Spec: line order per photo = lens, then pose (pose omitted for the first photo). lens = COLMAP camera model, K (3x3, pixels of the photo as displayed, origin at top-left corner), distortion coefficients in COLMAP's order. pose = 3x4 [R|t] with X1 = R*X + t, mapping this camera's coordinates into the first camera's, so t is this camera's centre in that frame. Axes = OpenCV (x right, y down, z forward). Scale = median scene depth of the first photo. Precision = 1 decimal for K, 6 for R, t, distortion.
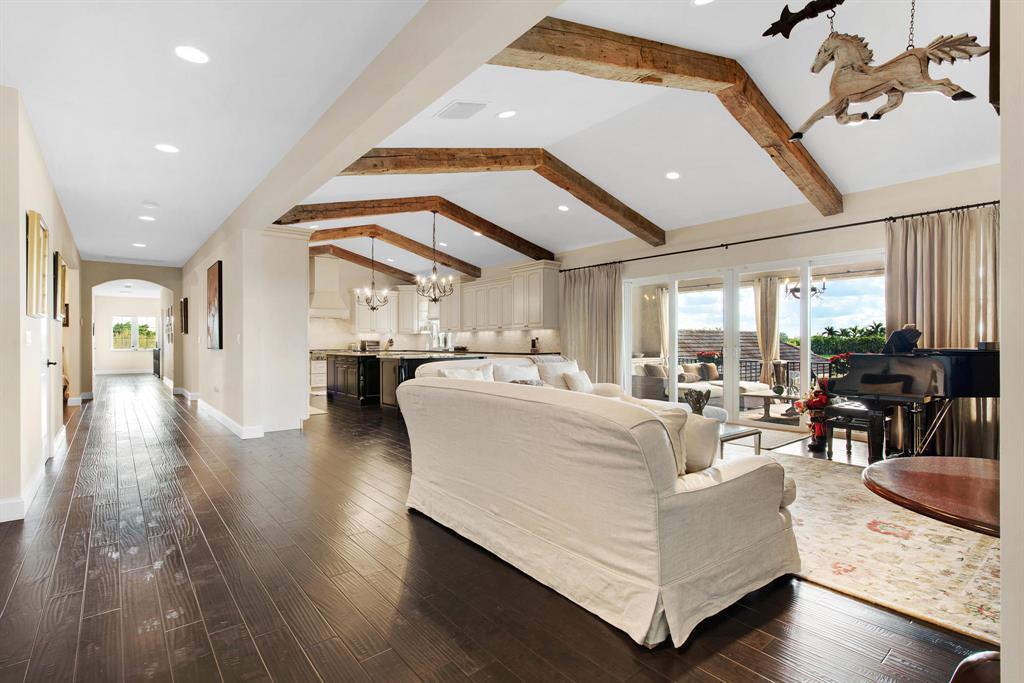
lens RADIAL K [[502.0, 0, 512.0], [0, 502.0, 341.5], [0, 0, 1]] dist [-0.000810, -0.000166]
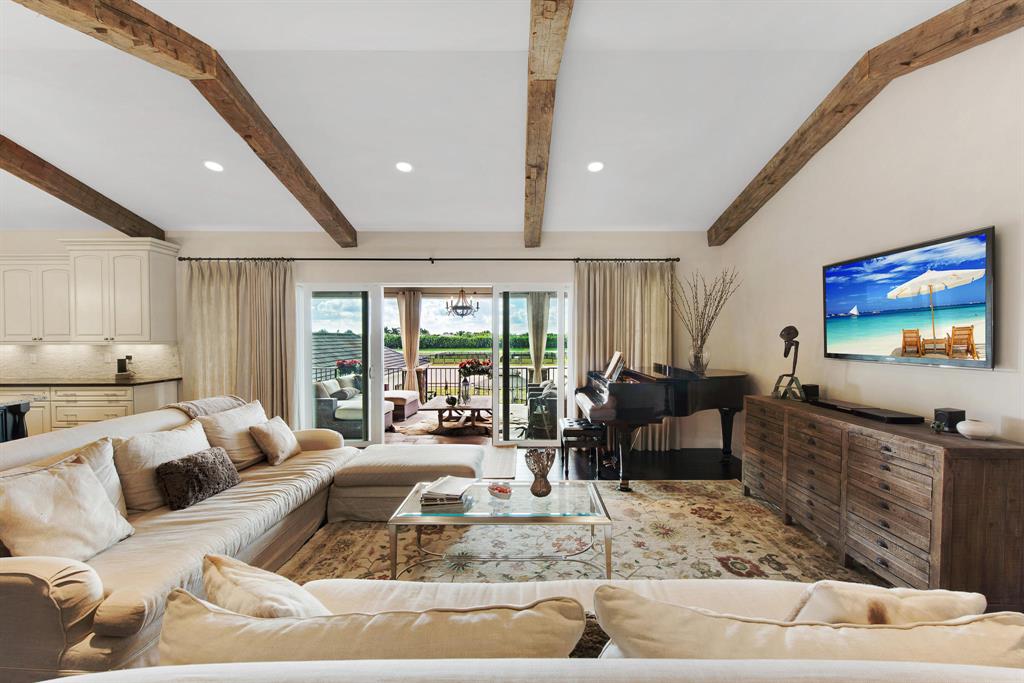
lens RADIAL K [[423.9, 0, 512.0], [0, 423.9, 341.5], [0, 0, 1]] dist [-0.001408, -0.000310]
pose [[0.614858, -0.013482, 0.788523, -0.082071], [-0.001201, 0.999837, 0.018031, -0.039371], [-0.788637, -0.012034, 0.614741, 0.292997]]
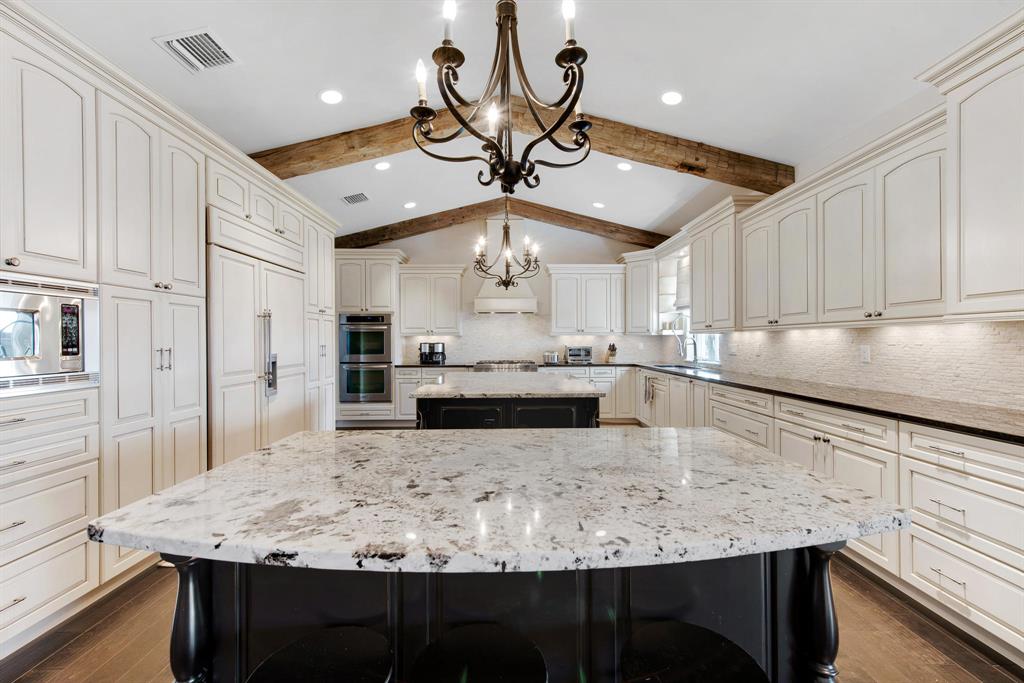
lens RADIAL K [[412.0, 0, 512.0], [0, 412.0, 341.5], [0, 0, 1]] dist [0.002313, -0.000114]
pose [[0.792697, 0.000451, -0.609616, -0.050222], [0.002578, 0.999988, 0.004092, -0.015719], [0.609610, -0.004815, 0.792687, 0.763973]]
